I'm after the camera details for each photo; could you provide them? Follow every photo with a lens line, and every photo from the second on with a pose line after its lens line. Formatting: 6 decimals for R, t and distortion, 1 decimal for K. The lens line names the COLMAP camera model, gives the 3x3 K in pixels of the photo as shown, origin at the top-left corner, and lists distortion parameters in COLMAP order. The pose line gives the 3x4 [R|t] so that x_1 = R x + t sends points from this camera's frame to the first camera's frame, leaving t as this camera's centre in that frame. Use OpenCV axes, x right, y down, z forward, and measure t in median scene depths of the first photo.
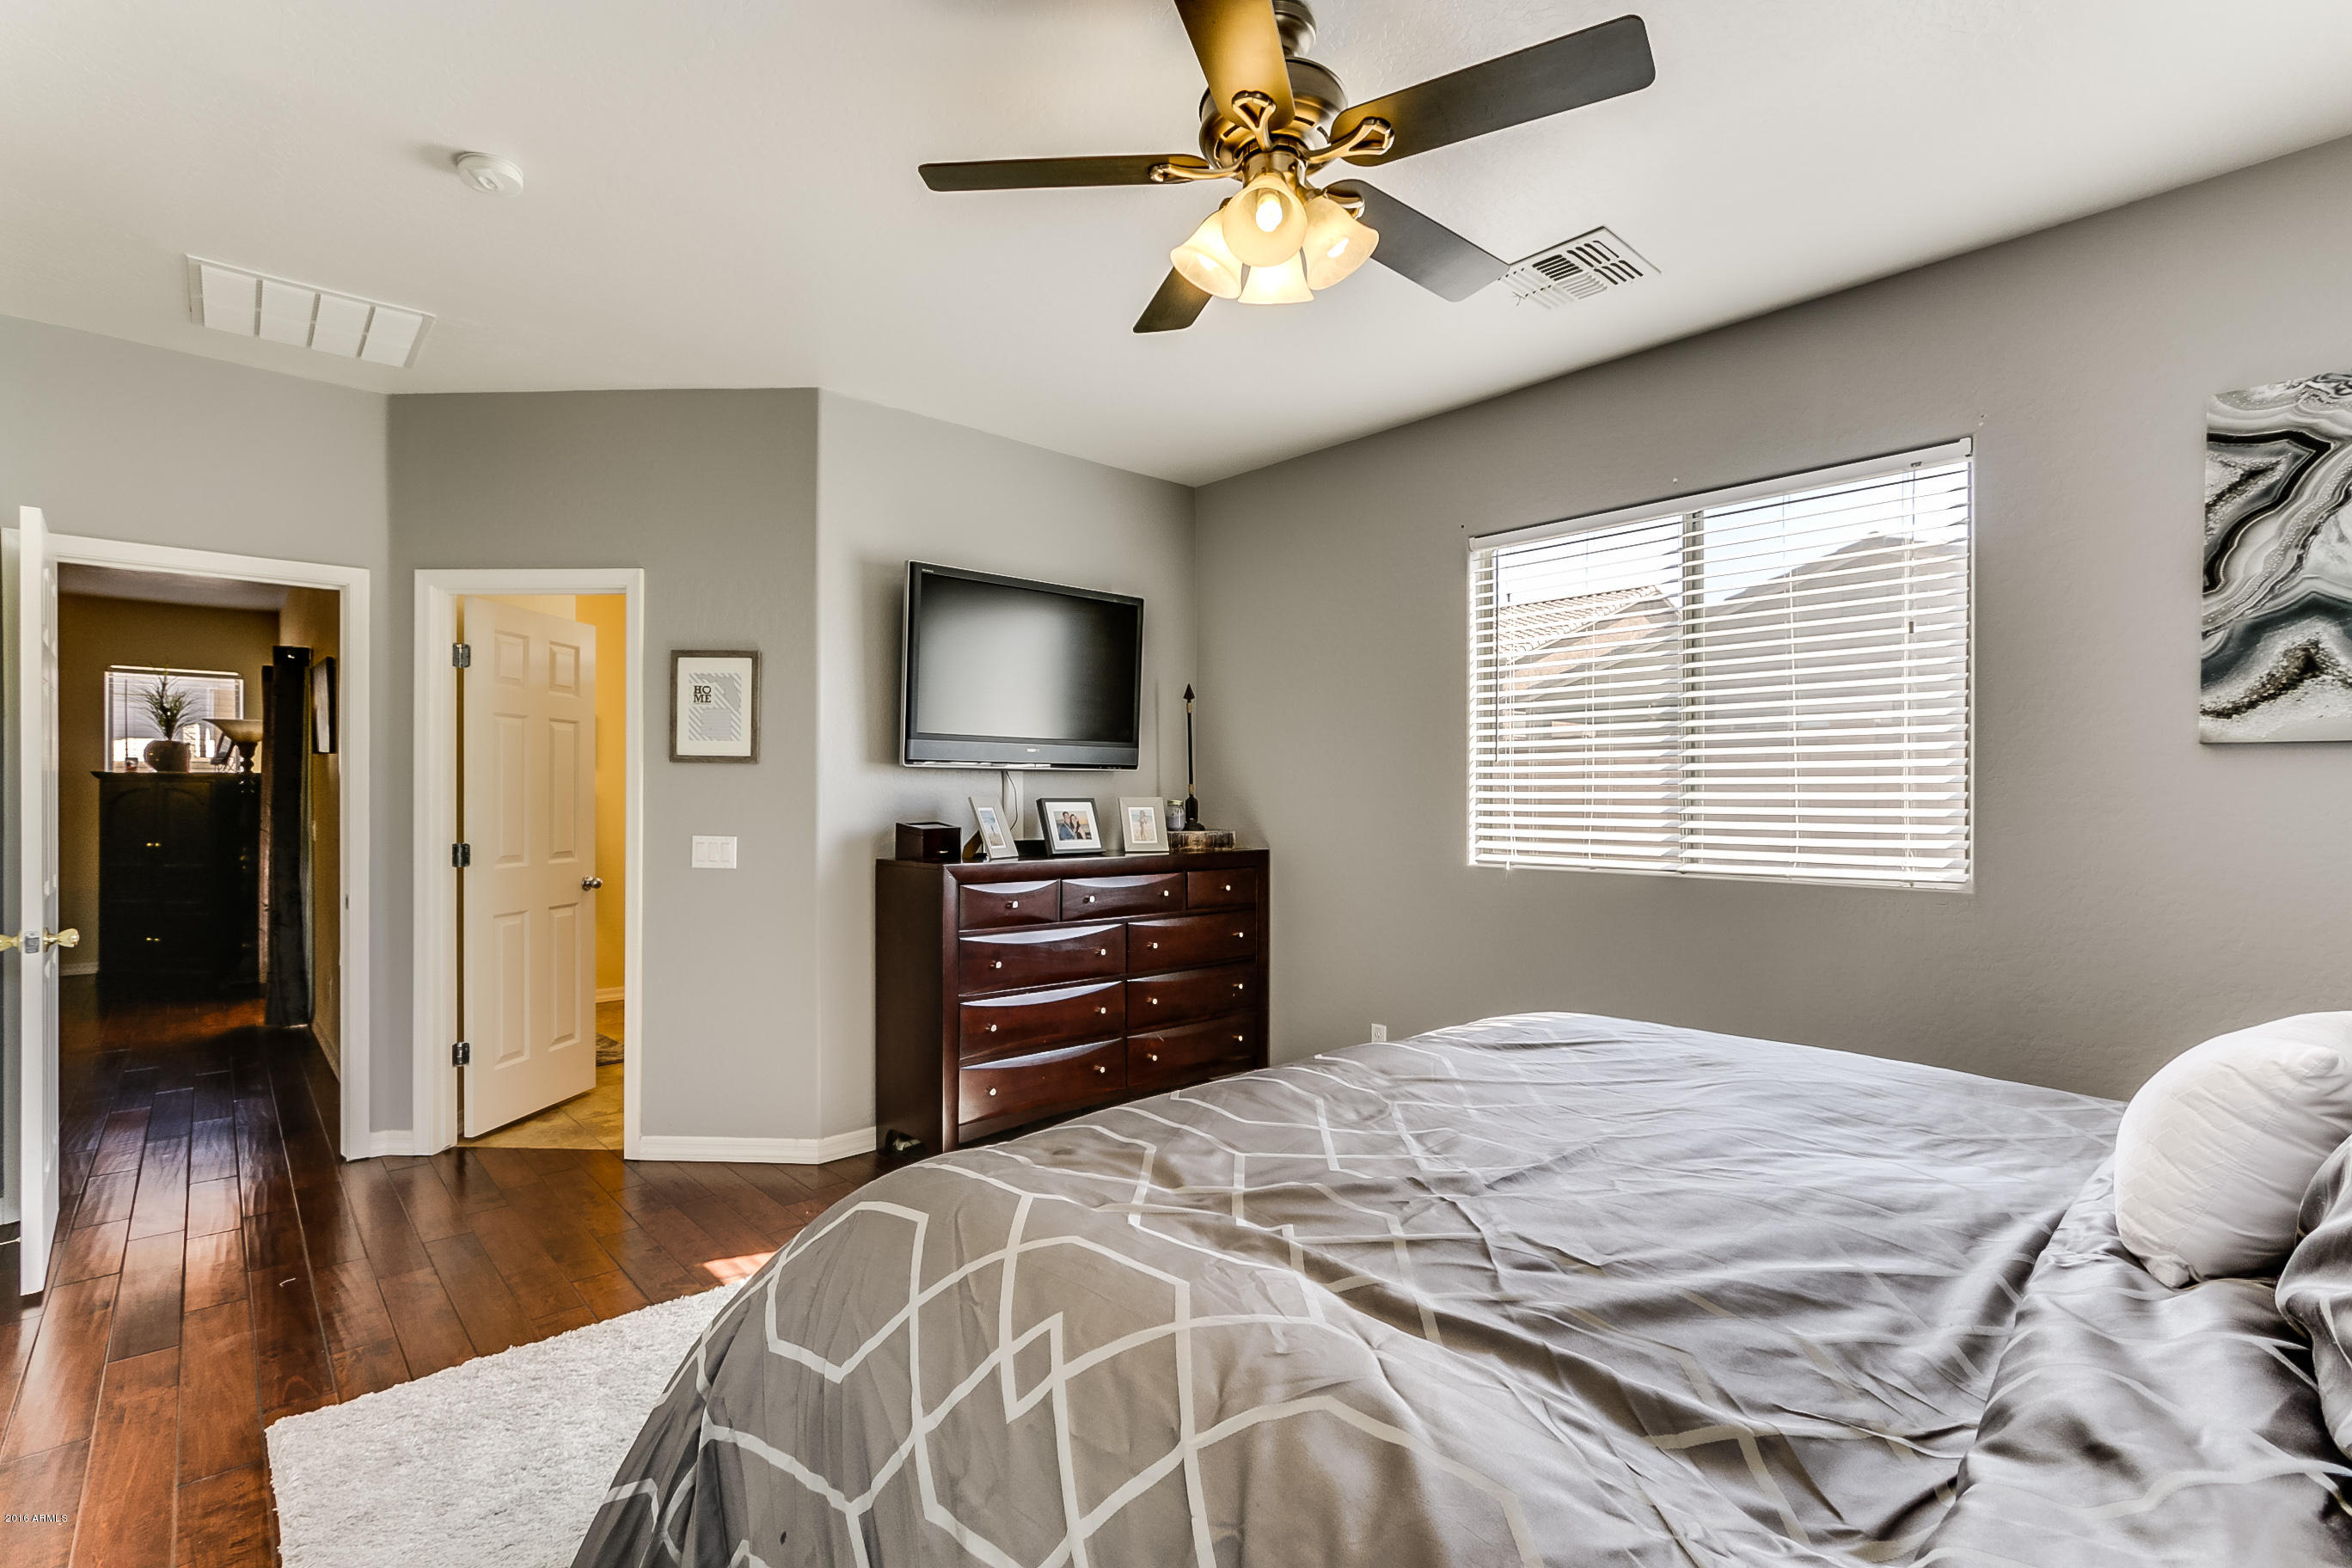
lens RADIAL K [[1073.7, 0, 1165.8], [0, 1073.7, 789.8], [0, 0, 1]] dist [-0.000281, 0.003088]
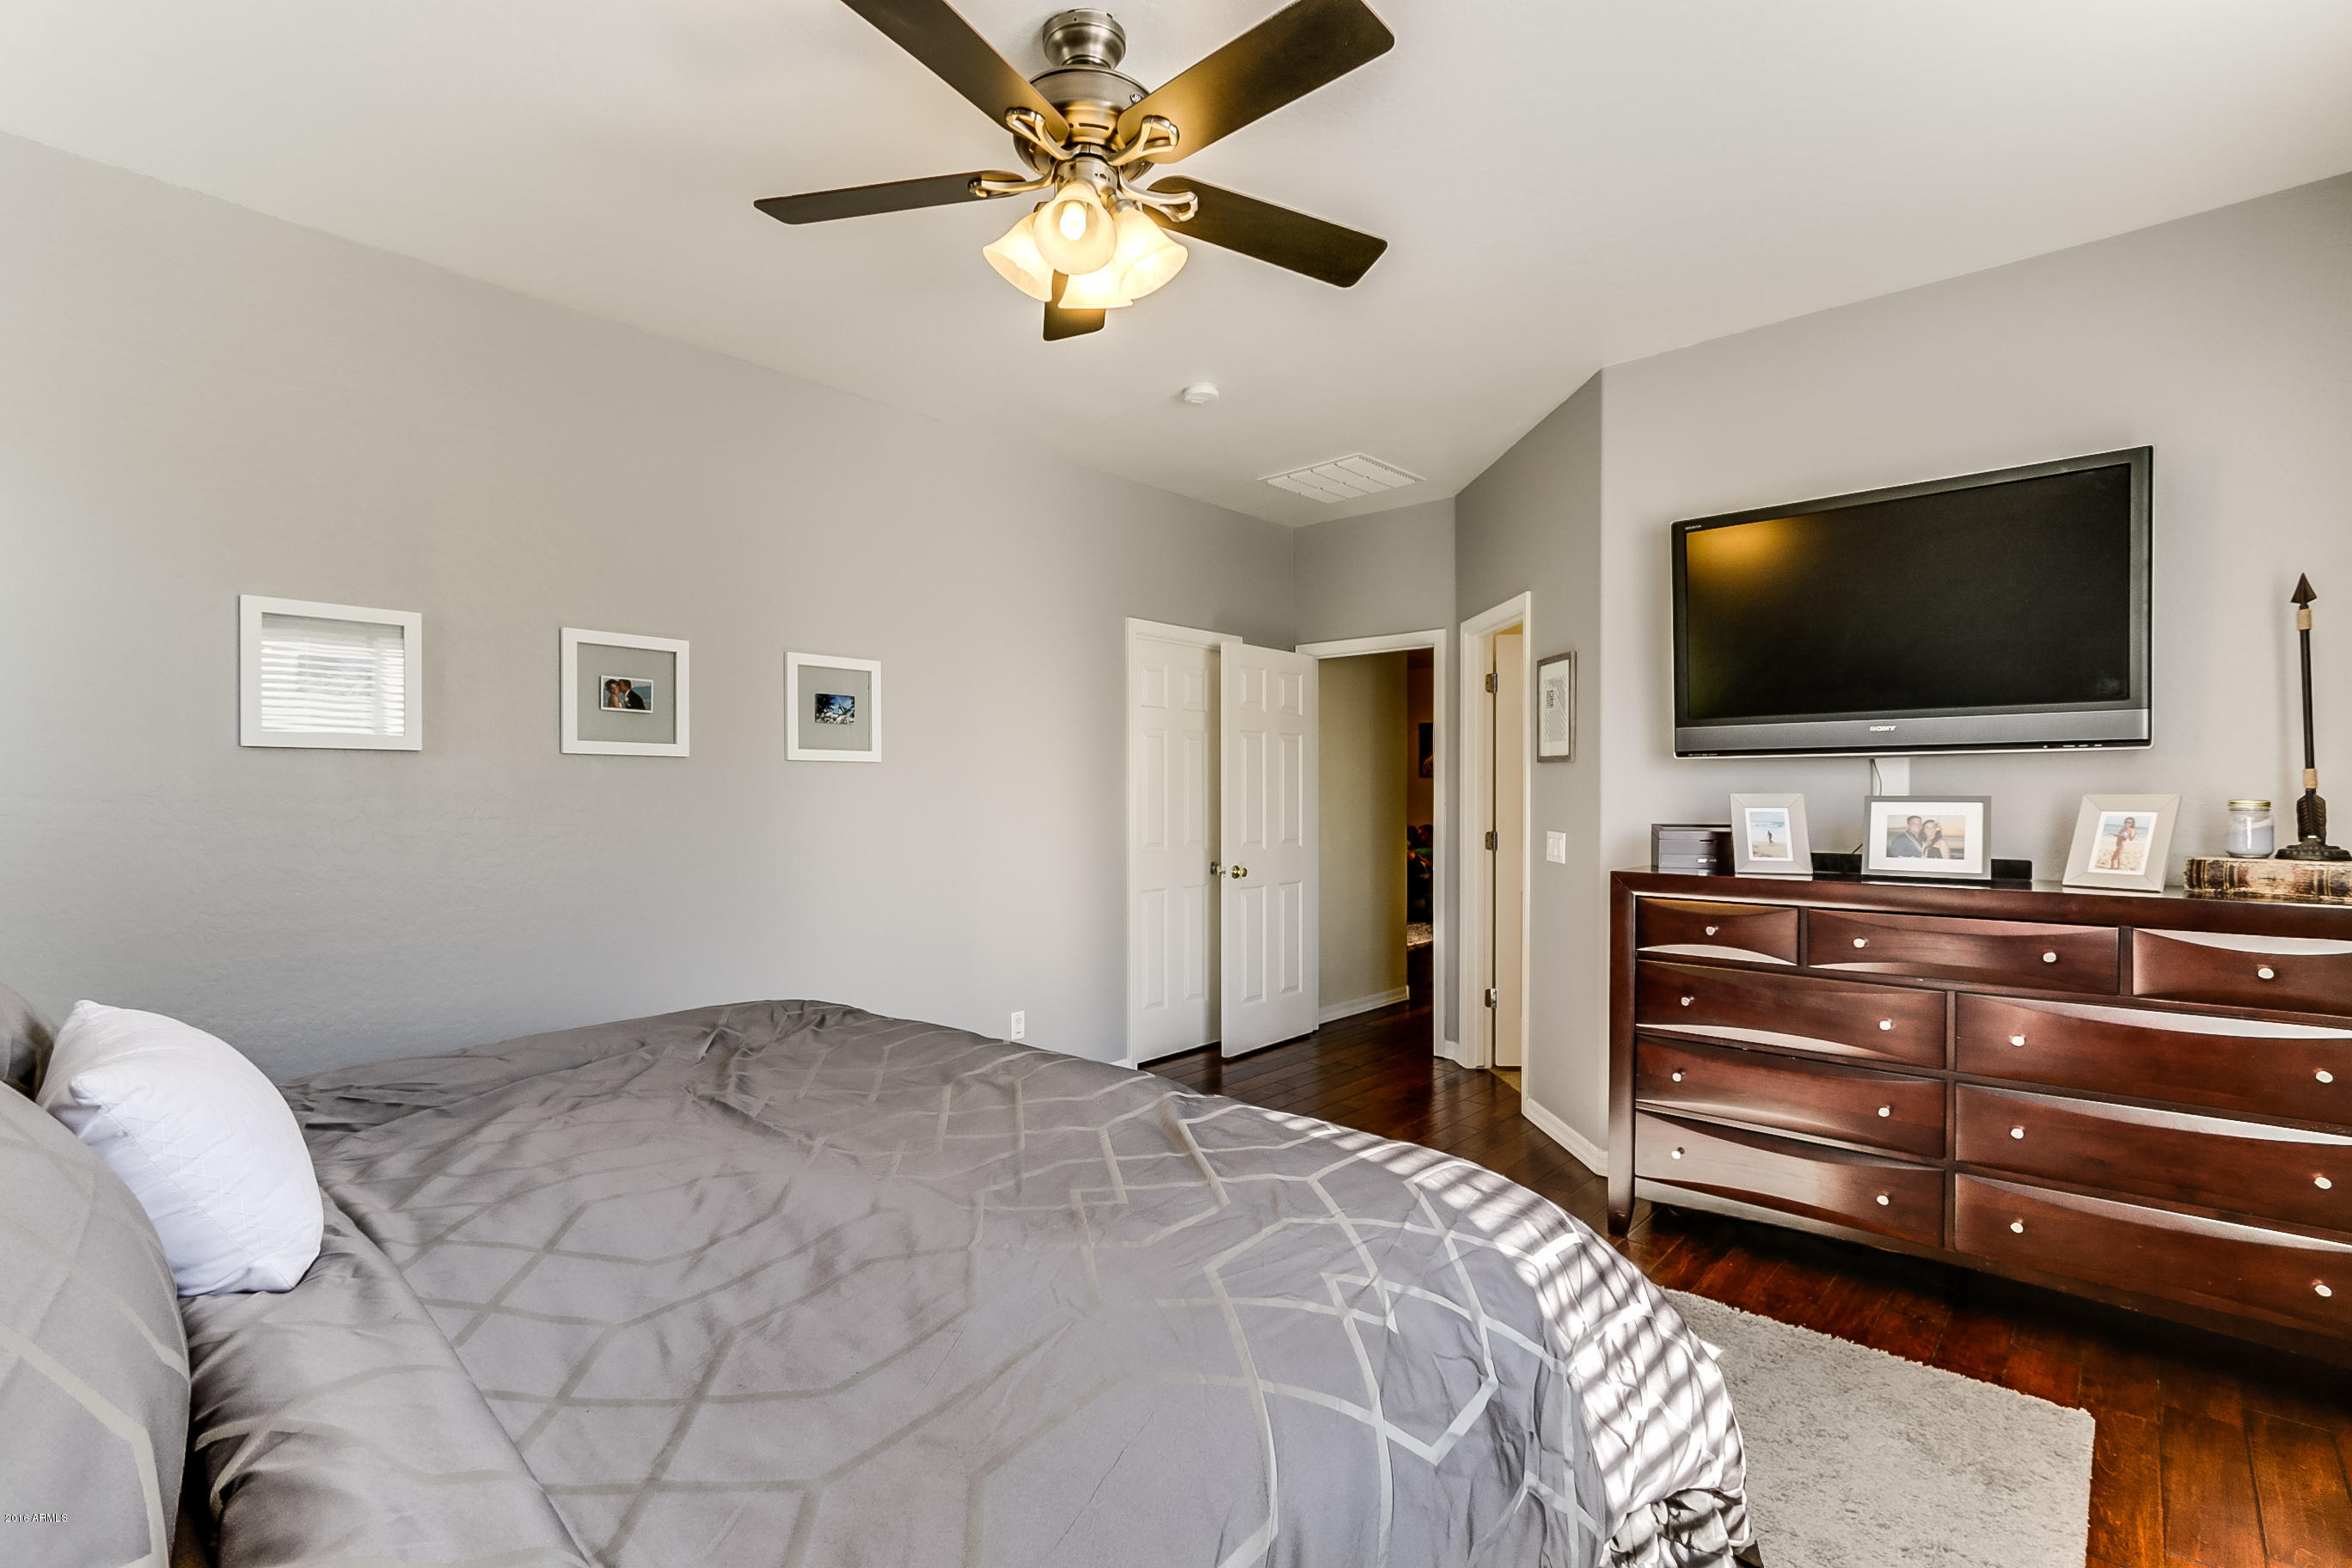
lens RADIAL K [[1073.7, 0, 1179.2], [0, 1073.7, 802.2], [0, 0, 1]] dist [-0.000281, 0.003088]
pose [[0.122308, 0.005098, -0.992479, 0.581102], [0.009476, 0.999935, 0.006304, 0.003340], [0.992447, -0.010176, 0.122252, 0.500392]]
